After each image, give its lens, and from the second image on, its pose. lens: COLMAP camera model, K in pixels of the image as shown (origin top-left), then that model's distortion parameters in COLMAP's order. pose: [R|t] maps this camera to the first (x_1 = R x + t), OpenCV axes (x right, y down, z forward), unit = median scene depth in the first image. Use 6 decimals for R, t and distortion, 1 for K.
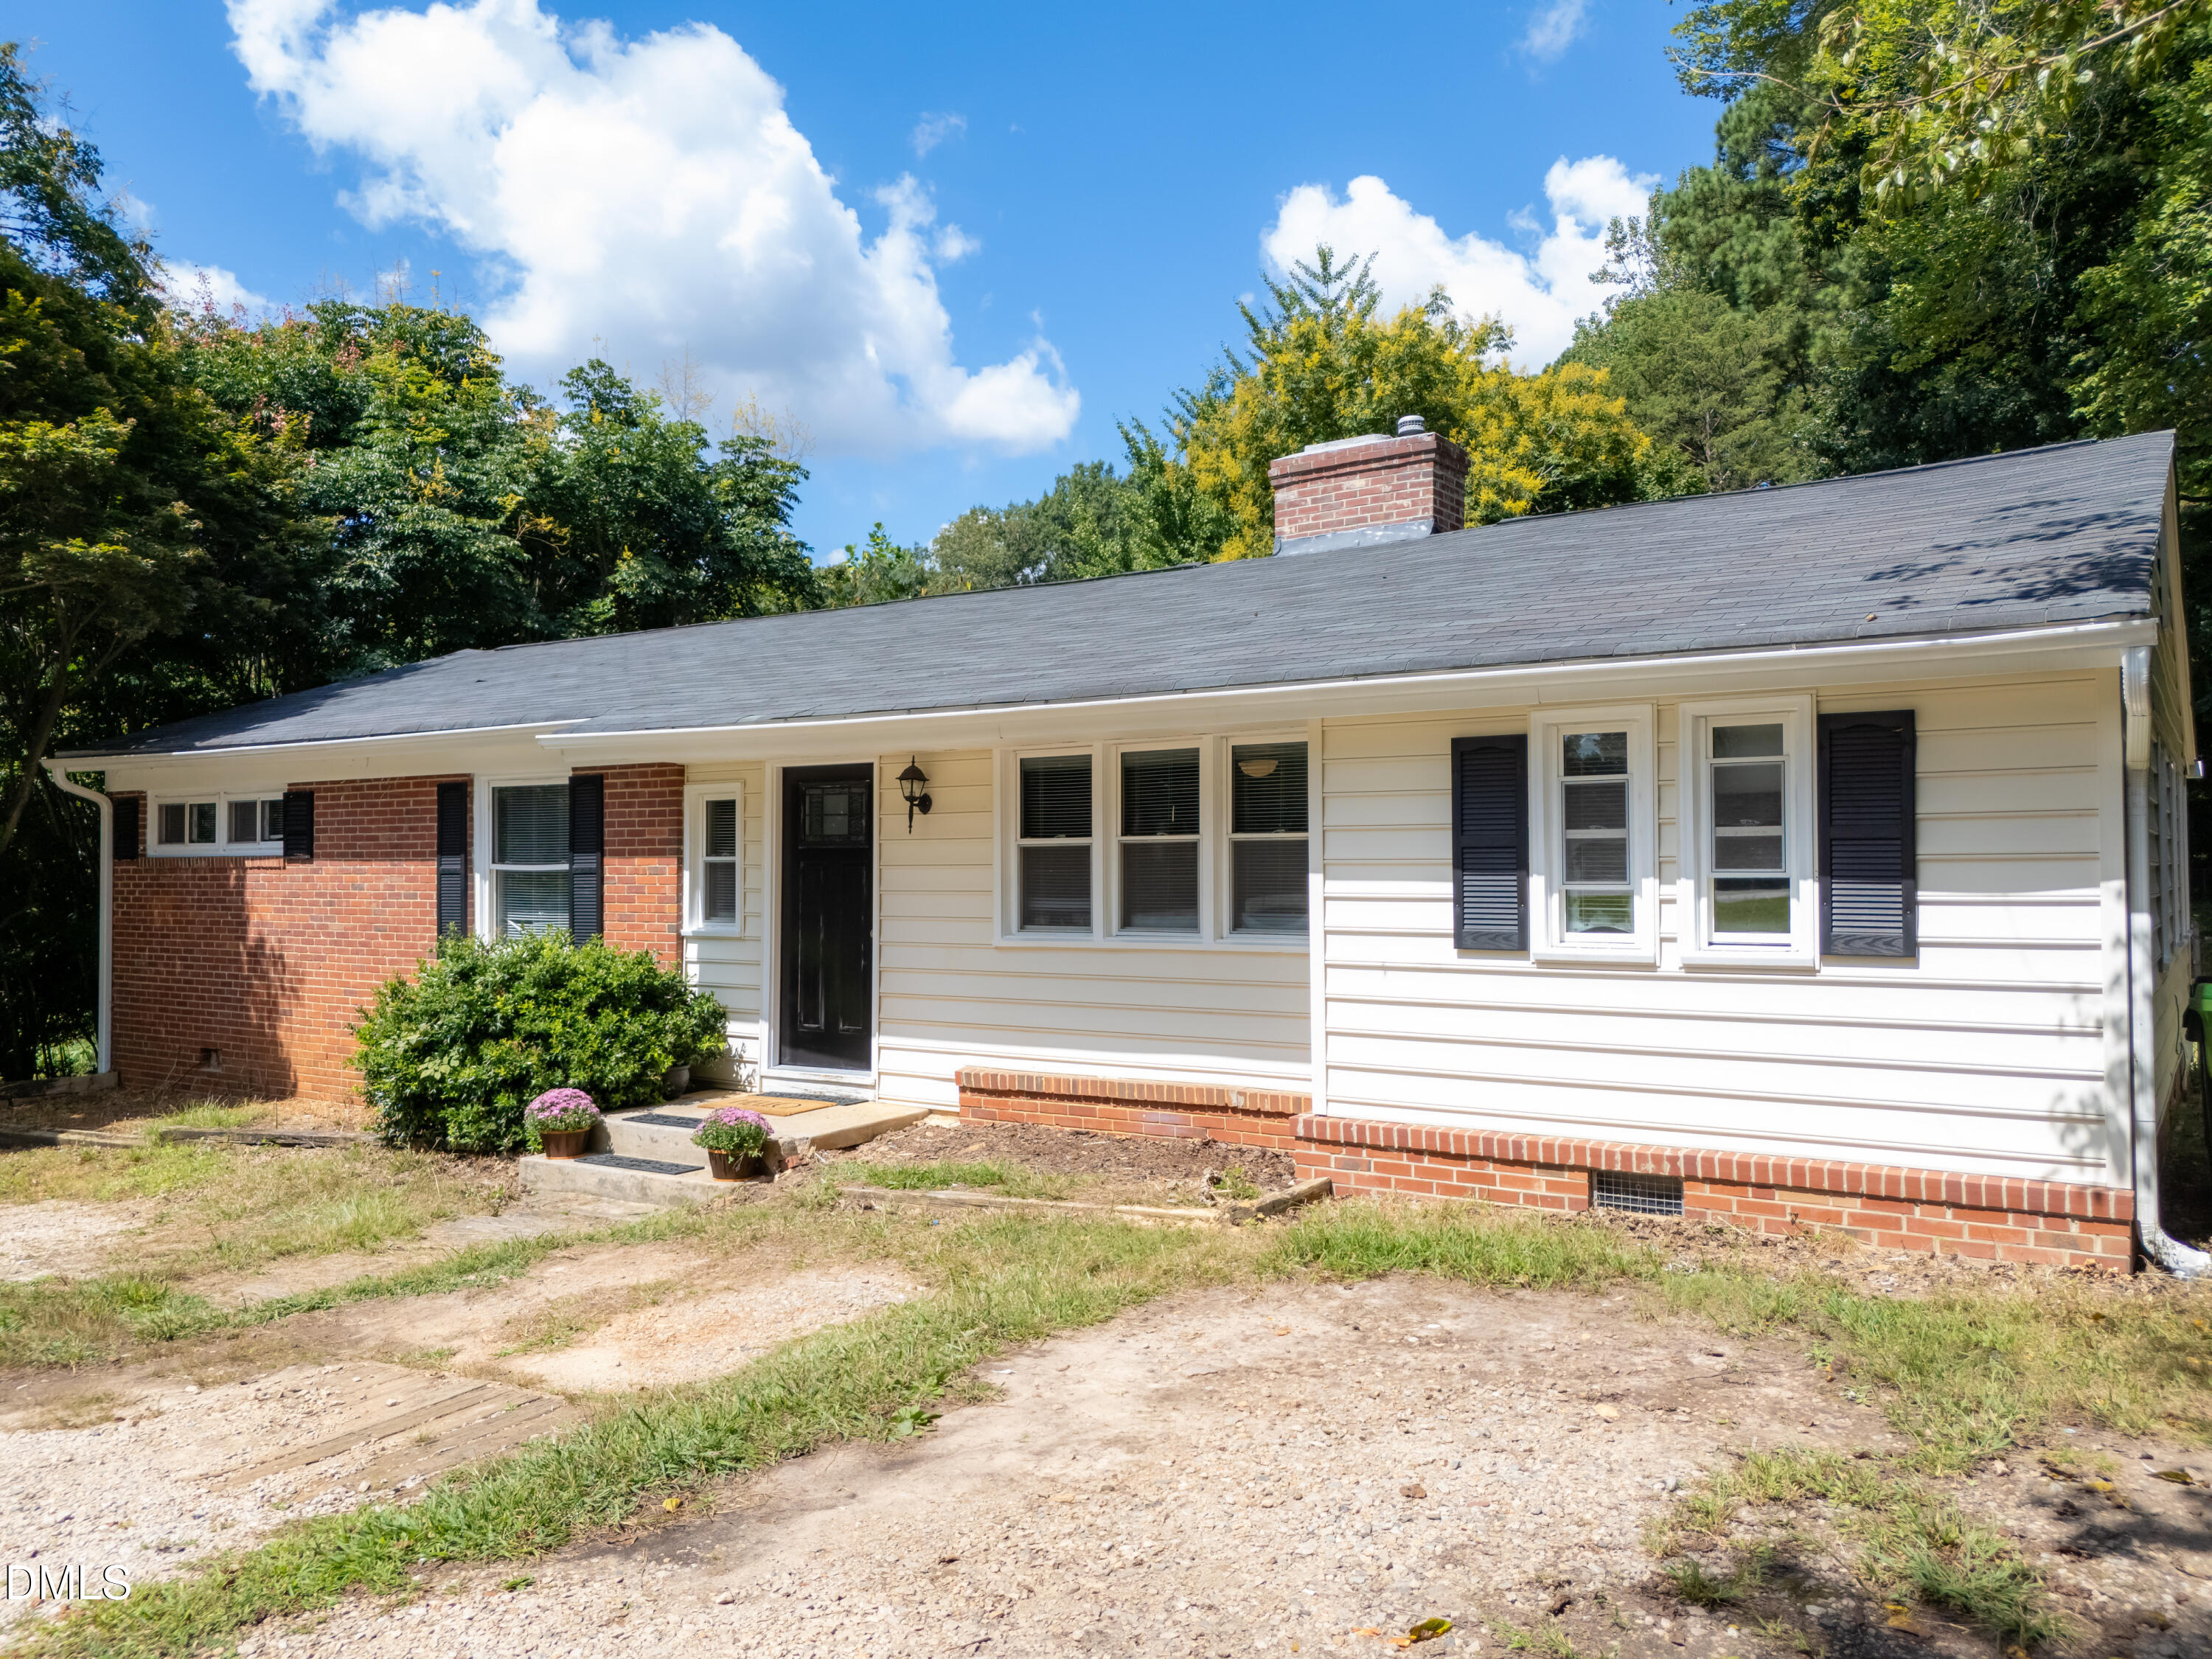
lens RADIAL K [[1600.6, 0, 1106.0], [0, 1600.6, 829.5], [0, 0, 1]] dist [0.060629, 0.000472]
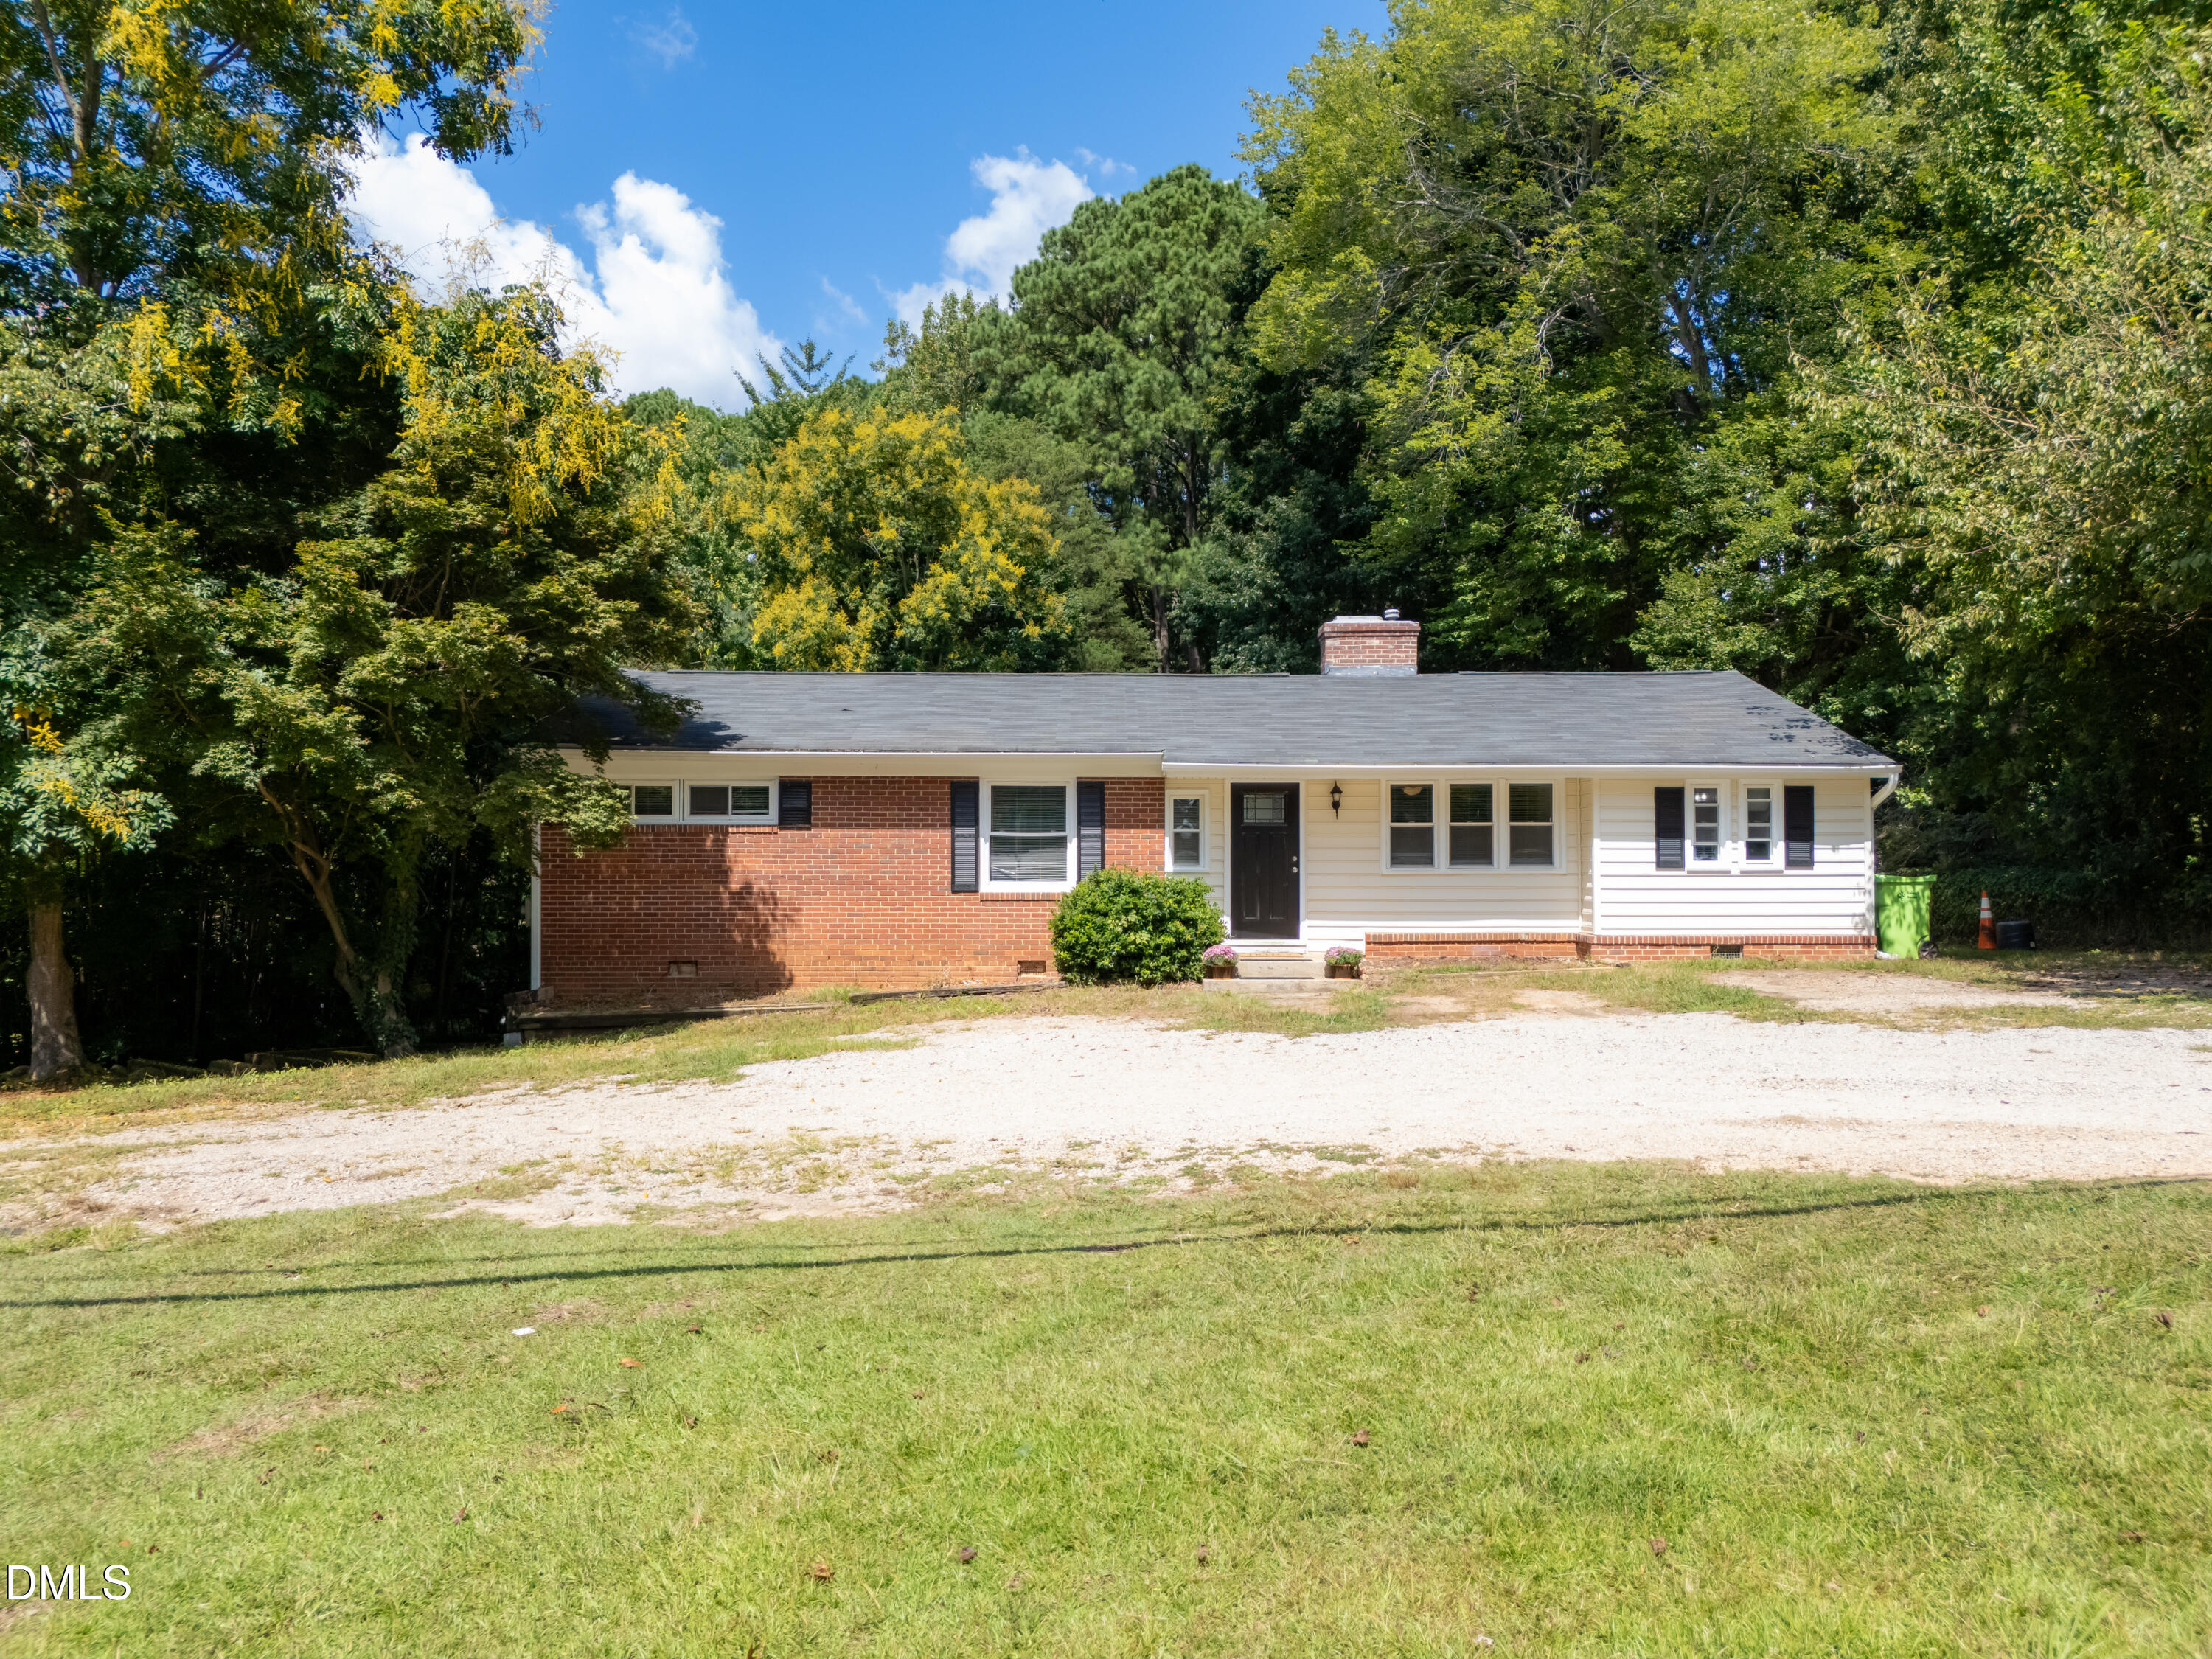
lens RADIAL K [[1600.6, 0, 1106.0], [0, 1600.6, 829.5], [0, 0, 1]] dist [0.060629, 0.000472]
pose [[0.836663, 0.021737, 0.547287, -1.563293], [-0.018727, 0.999763, -0.011080, 0.045803], [-0.547398, -0.000979, 0.836872, -0.566596]]
